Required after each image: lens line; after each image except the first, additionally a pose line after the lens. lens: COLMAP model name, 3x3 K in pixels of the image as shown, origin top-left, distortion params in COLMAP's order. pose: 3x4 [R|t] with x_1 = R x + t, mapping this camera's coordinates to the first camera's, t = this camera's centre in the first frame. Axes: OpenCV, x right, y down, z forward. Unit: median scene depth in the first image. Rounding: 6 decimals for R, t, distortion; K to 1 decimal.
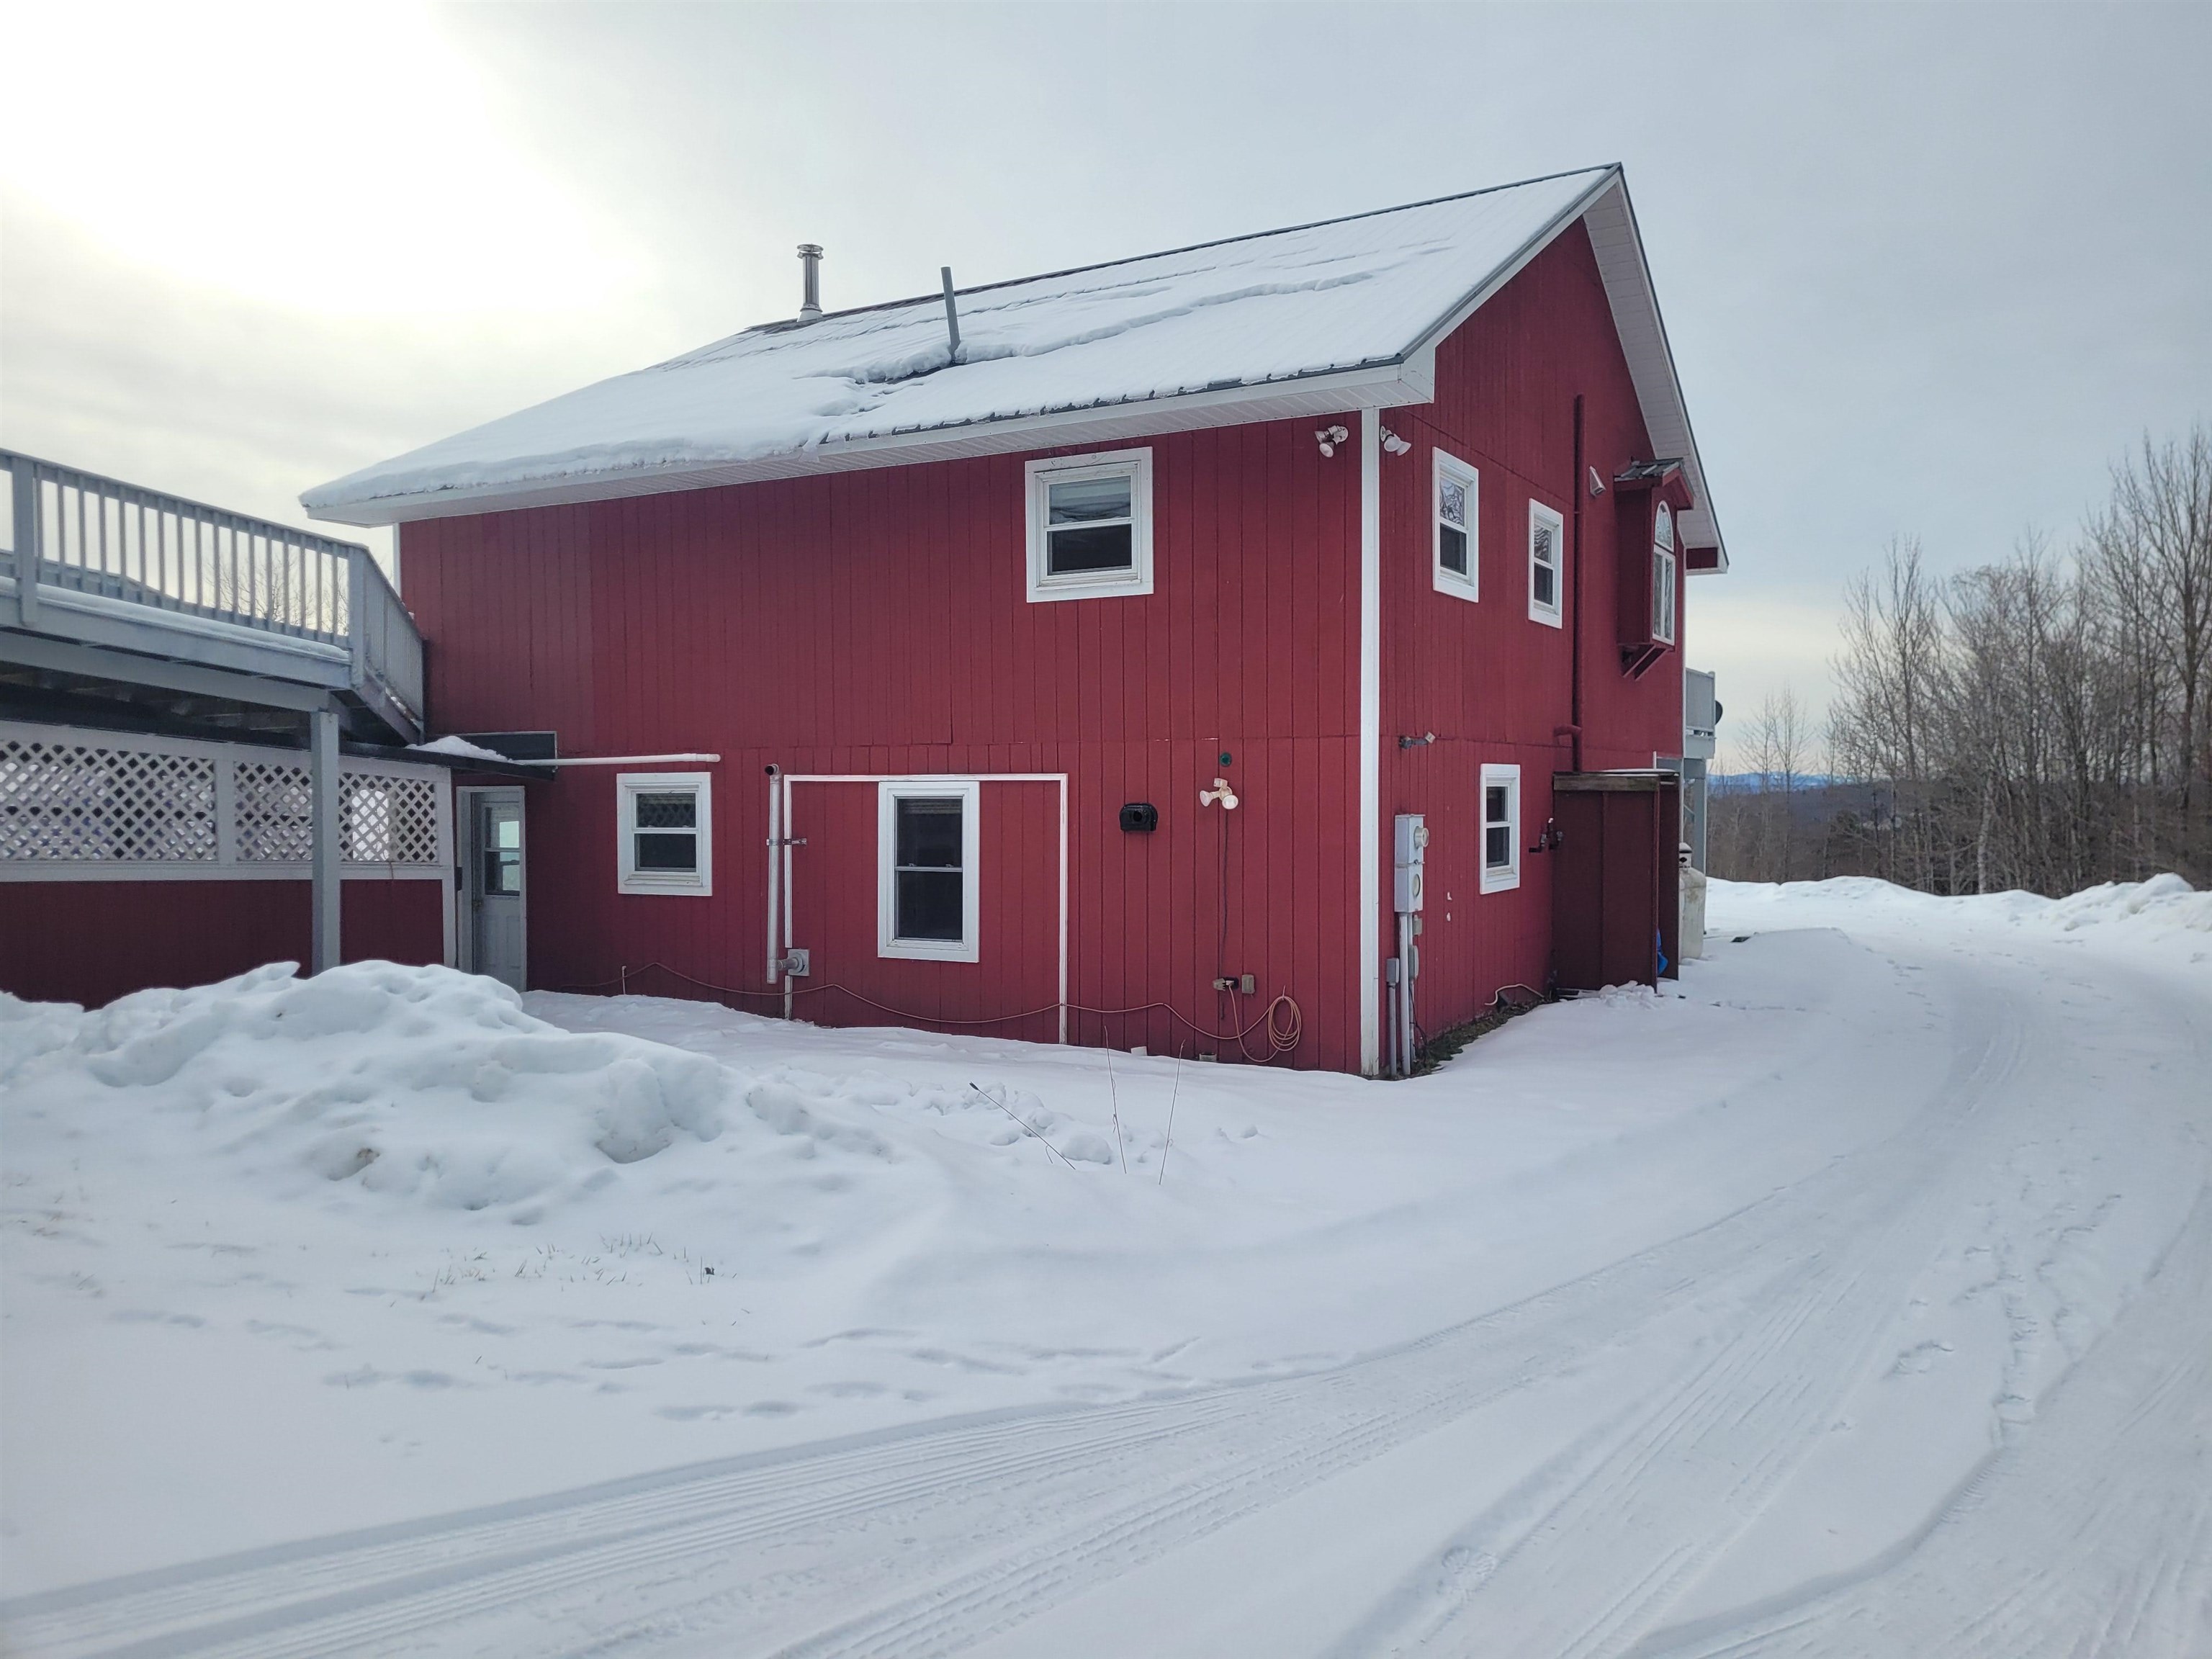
lens RADIAL K [[1664.9, 0, 1109.1], [0, 1664.9, 833.6], [0, 0, 1]] dist [0.007426, 0.008825]
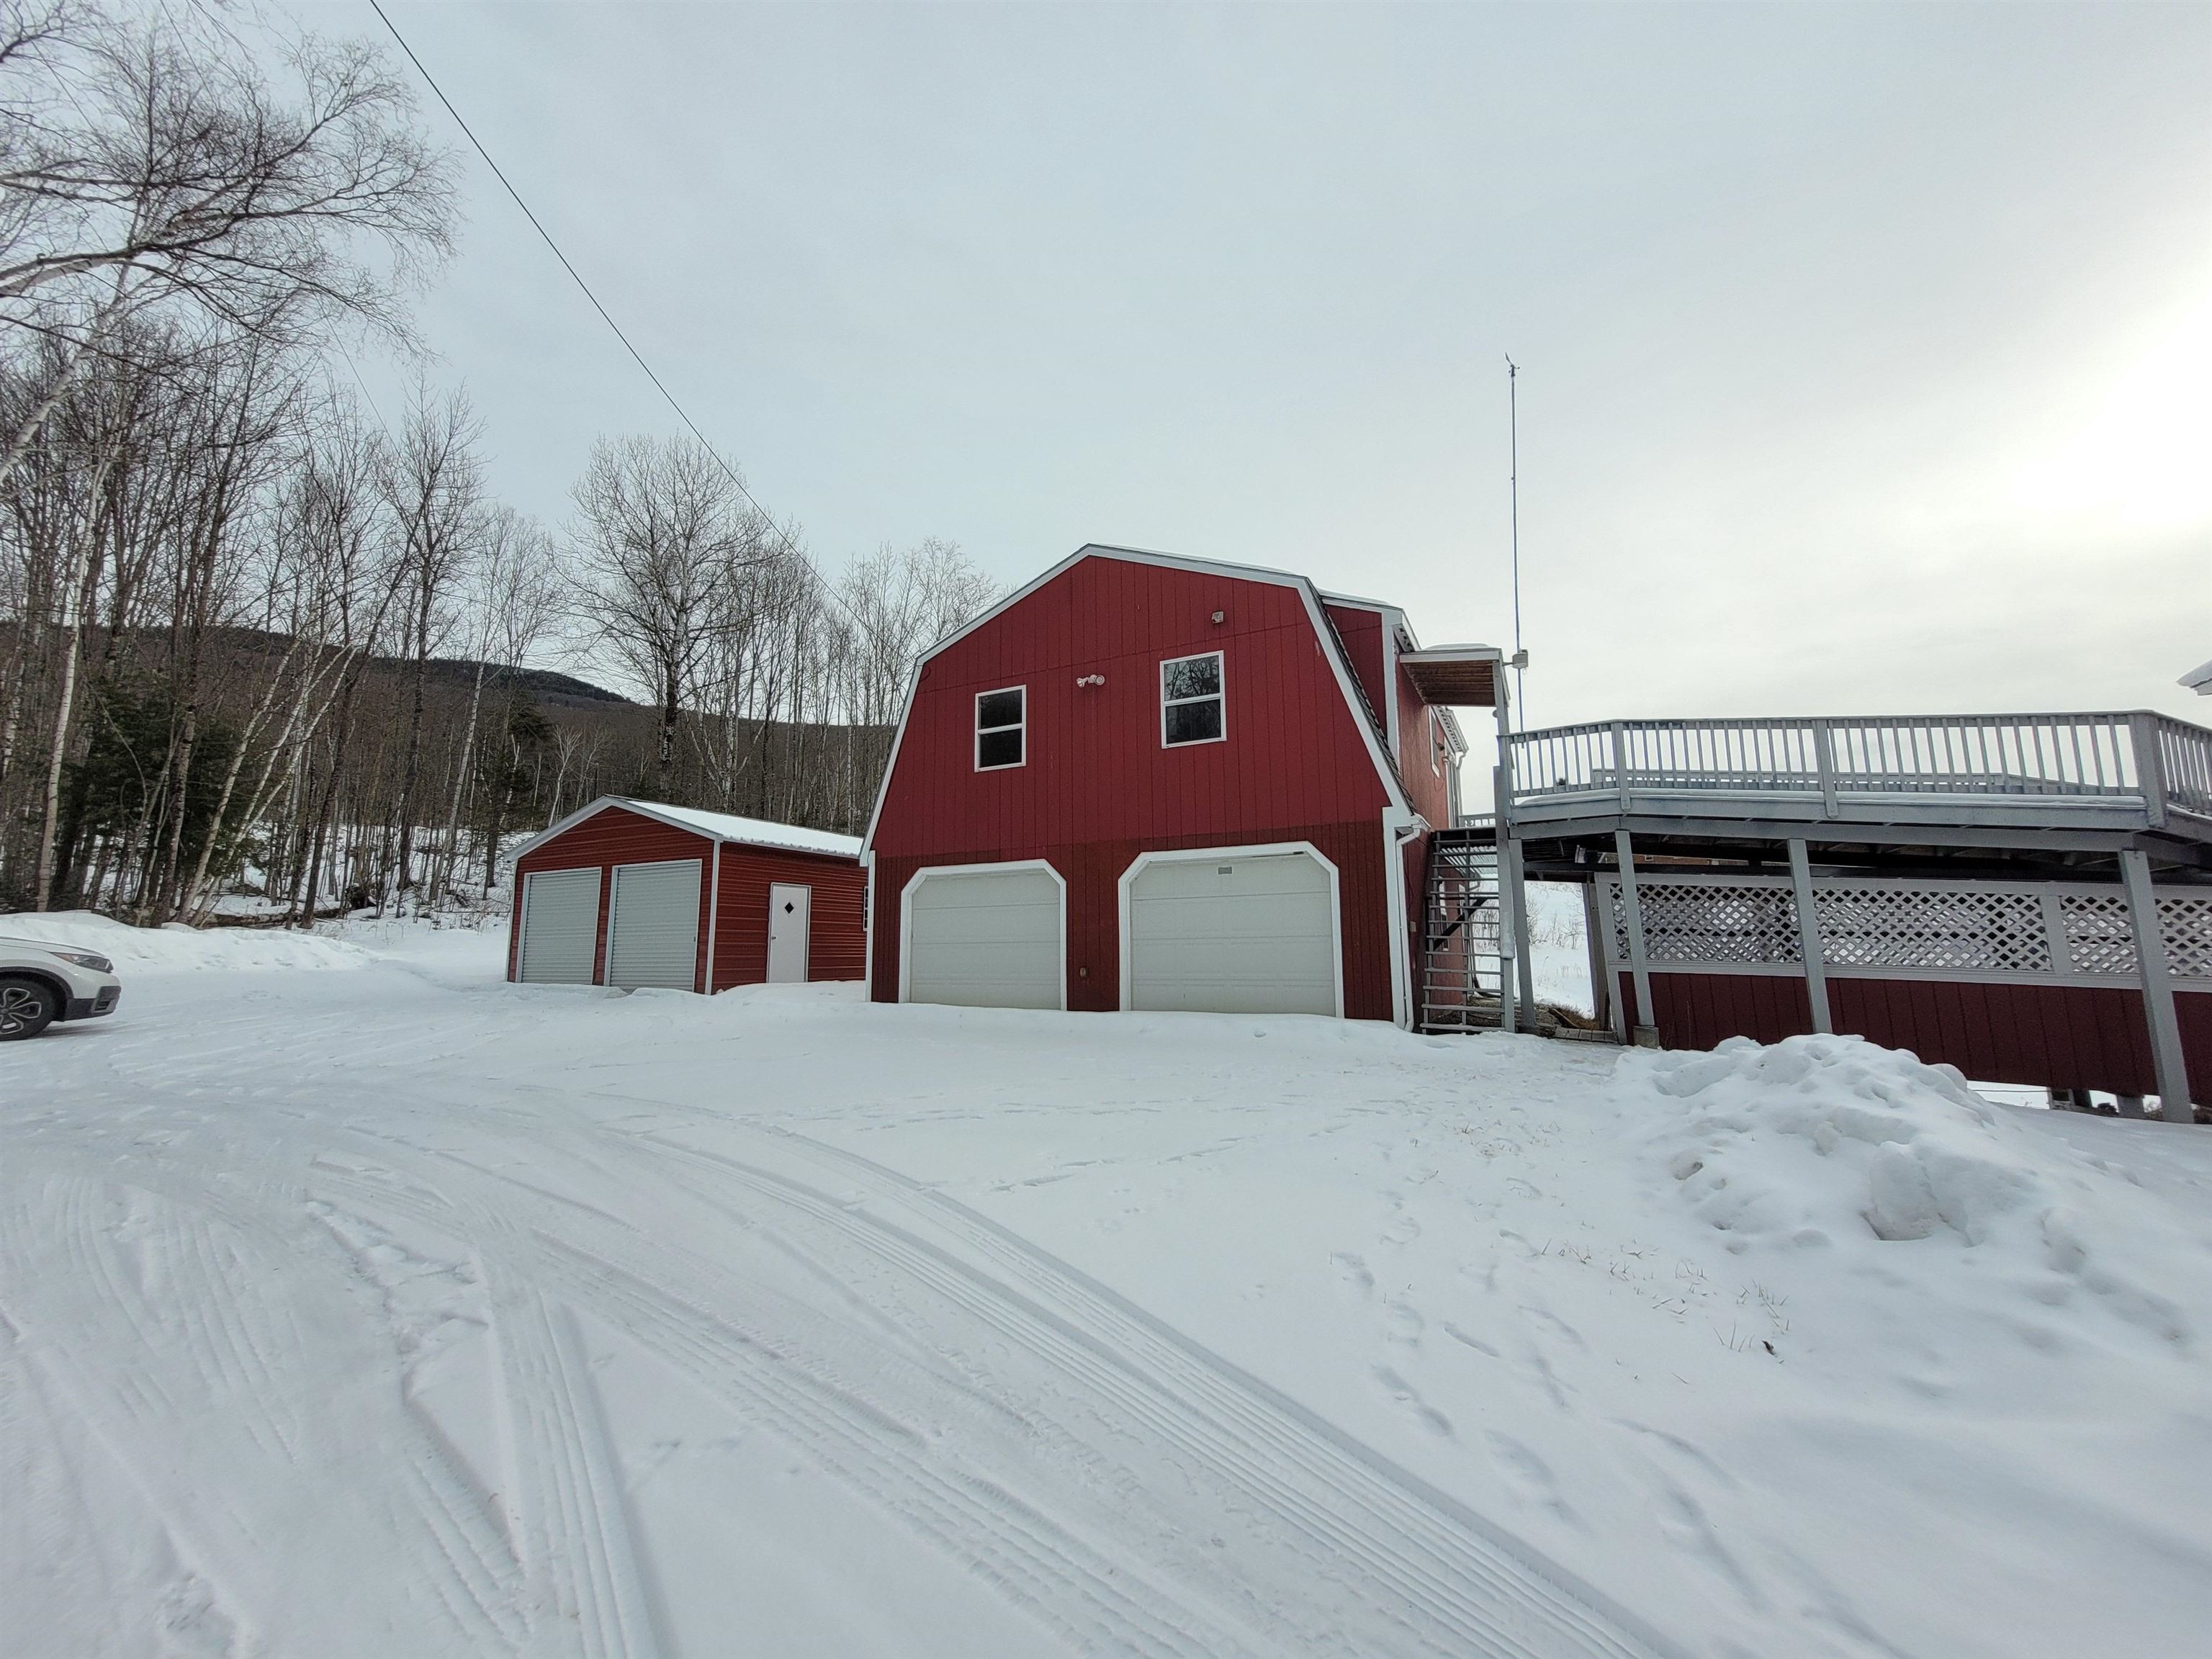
lens RADIAL K [[853.2, 0, 1112.0], [0, 853.2, 825.8], [0, 0, 1]] dist [-0.002735, -0.000154]
pose [[0.032268, -0.135825, -0.990207, 0.149811], [-0.021780, 0.990392, -0.136560, 0.012191], [0.999242, 0.025973, 0.029000, 0.277086]]
